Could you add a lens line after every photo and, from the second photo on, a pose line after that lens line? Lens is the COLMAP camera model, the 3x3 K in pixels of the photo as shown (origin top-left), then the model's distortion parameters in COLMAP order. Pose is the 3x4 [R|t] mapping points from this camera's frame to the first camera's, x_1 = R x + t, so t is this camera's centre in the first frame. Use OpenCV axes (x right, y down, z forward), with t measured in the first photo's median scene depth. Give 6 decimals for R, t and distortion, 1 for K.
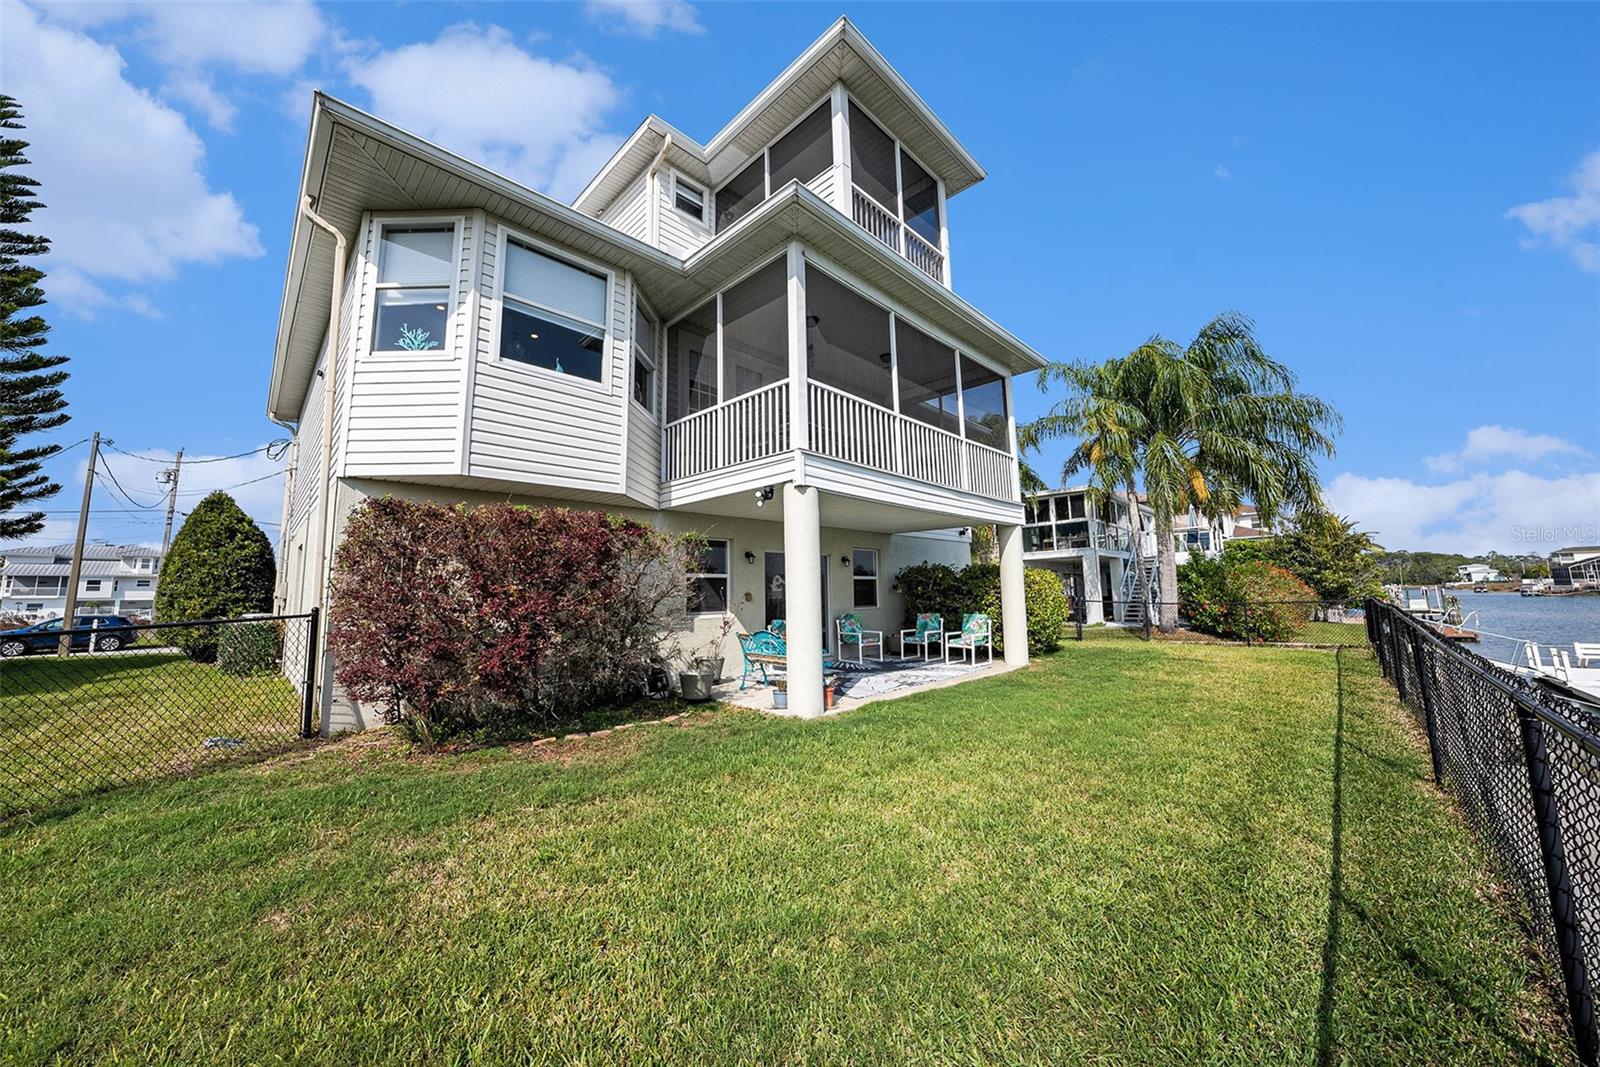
lens RADIAL K [[558.2, 0, 803.6], [0, 558.2, 524.0], [0, 0, 1]] dist [-0.028828, 0.006253]
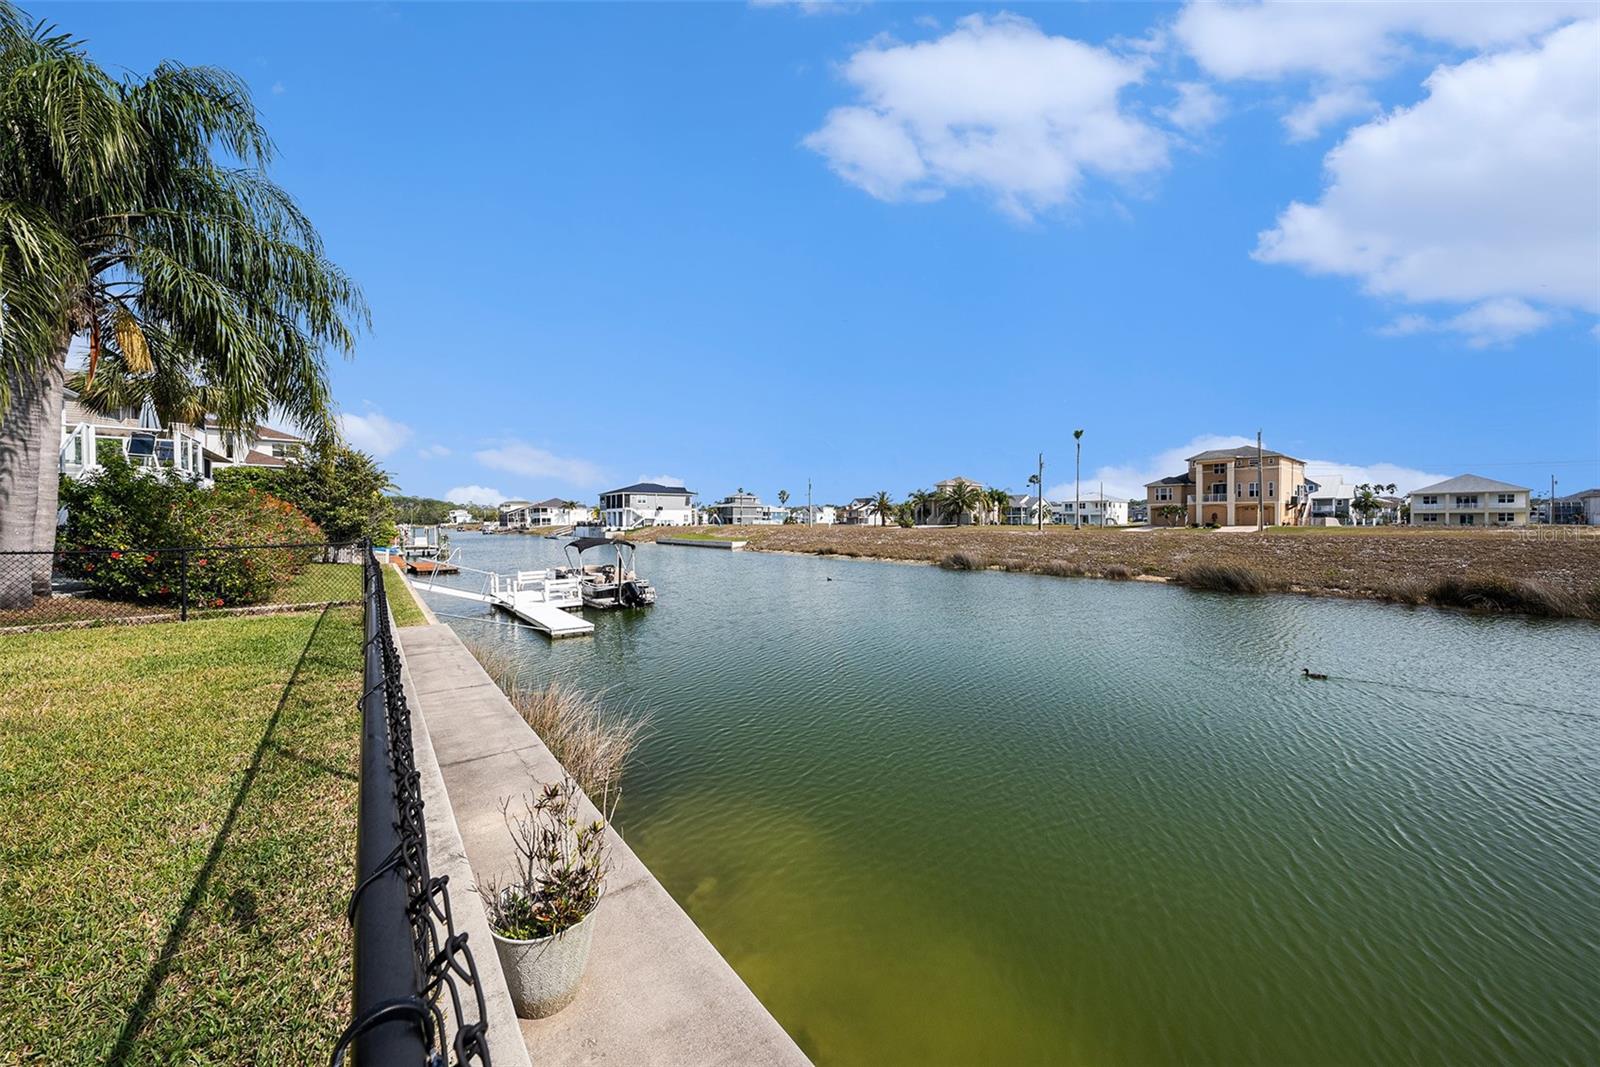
lens RADIAL K [[558.2, 0, 803.6], [0, 558.2, 524.0], [0, 0, 1]] dist [-0.028828, 0.006253]
pose [[0.121975, 0.012551, 0.992454, 0.244114], [-0.124227, 0.992250, 0.002719, 0.025511], [-0.984728, -0.123621, 0.122589, 0.215994]]
